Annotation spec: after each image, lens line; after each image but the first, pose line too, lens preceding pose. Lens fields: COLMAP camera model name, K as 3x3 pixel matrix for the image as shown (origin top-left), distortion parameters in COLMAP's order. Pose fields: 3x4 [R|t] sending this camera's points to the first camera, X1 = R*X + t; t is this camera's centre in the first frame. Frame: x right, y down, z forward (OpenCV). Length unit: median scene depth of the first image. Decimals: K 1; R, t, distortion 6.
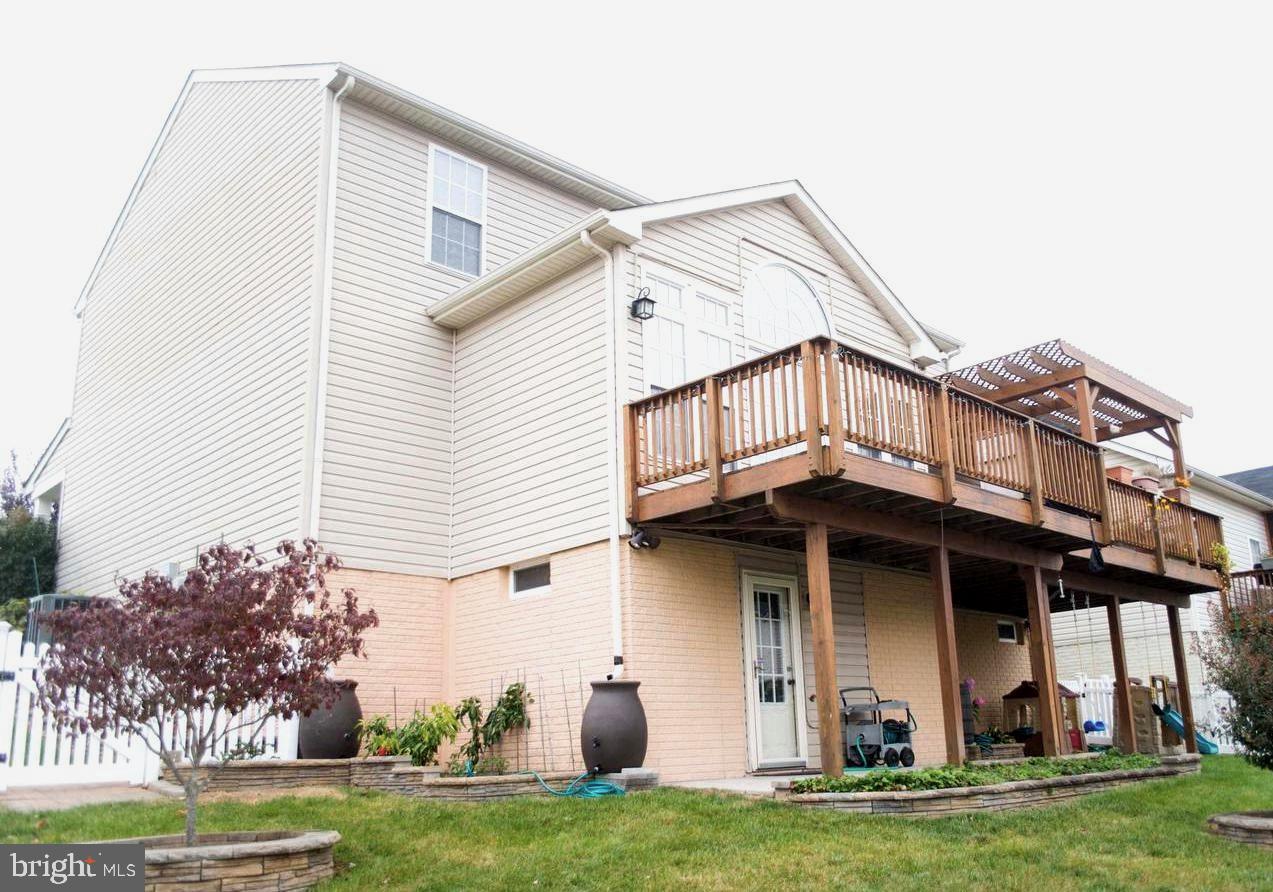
lens RADIAL K [[1128.1, 0, 636.5], [0, 1128.1, 446.0], [0, 0, 1]] dist [-0.169184, 0.002452]
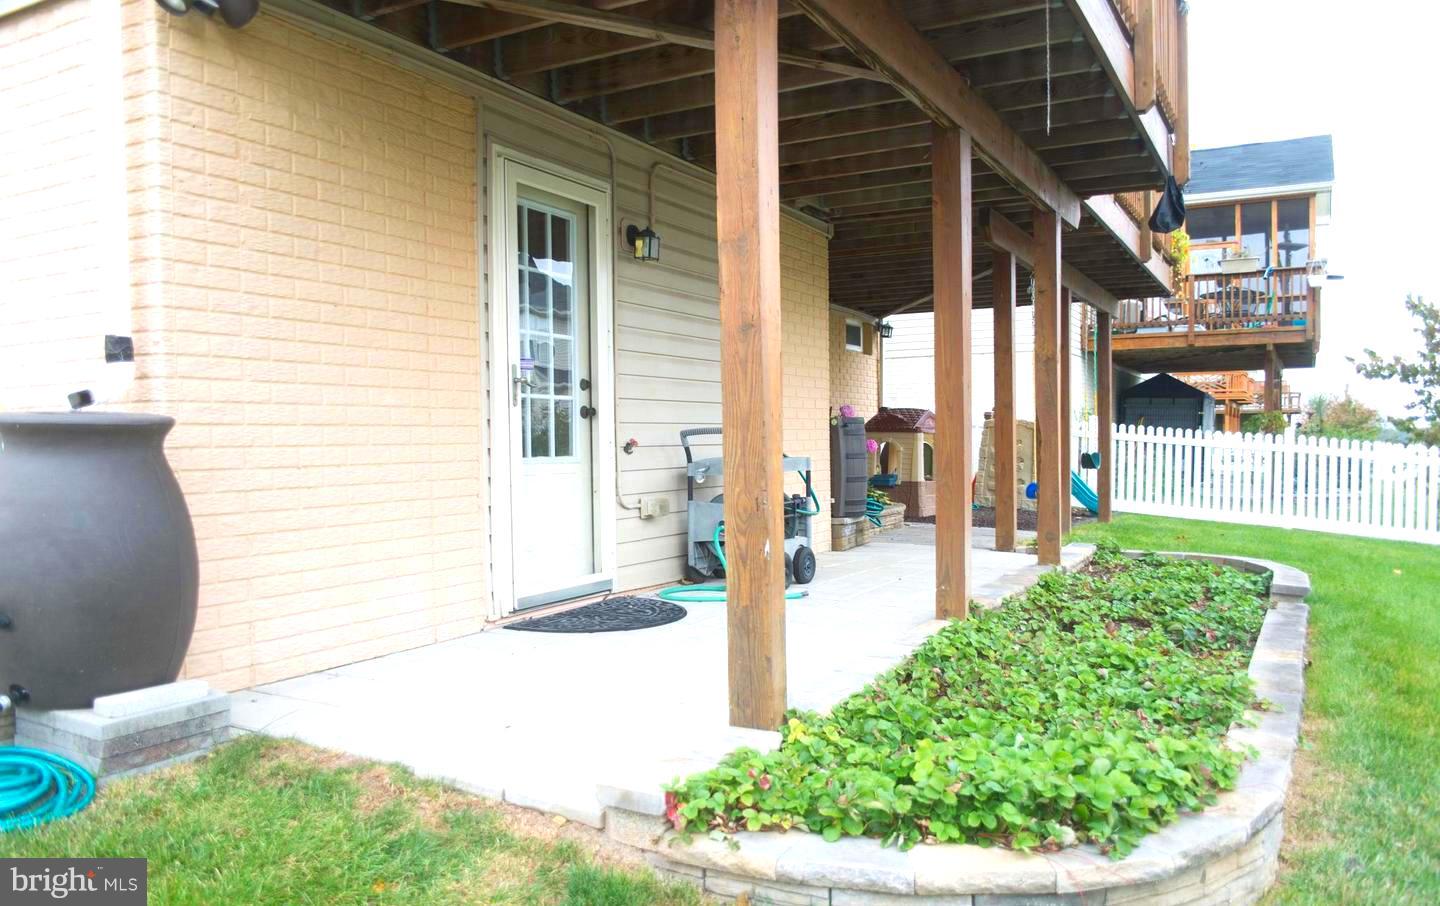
lens RADIAL K [[1114.7, 0, 720.0], [0, 1114.7, 453.0], [0, 0, 1]] dist [0.003096, 0.000104]
pose [[0.946951, 0.011236, 0.321182, 0.043215], [-0.098743, 0.961219, 0.257501, 0.106358], [-0.305833, -0.275556, 0.911337, 0.573795]]
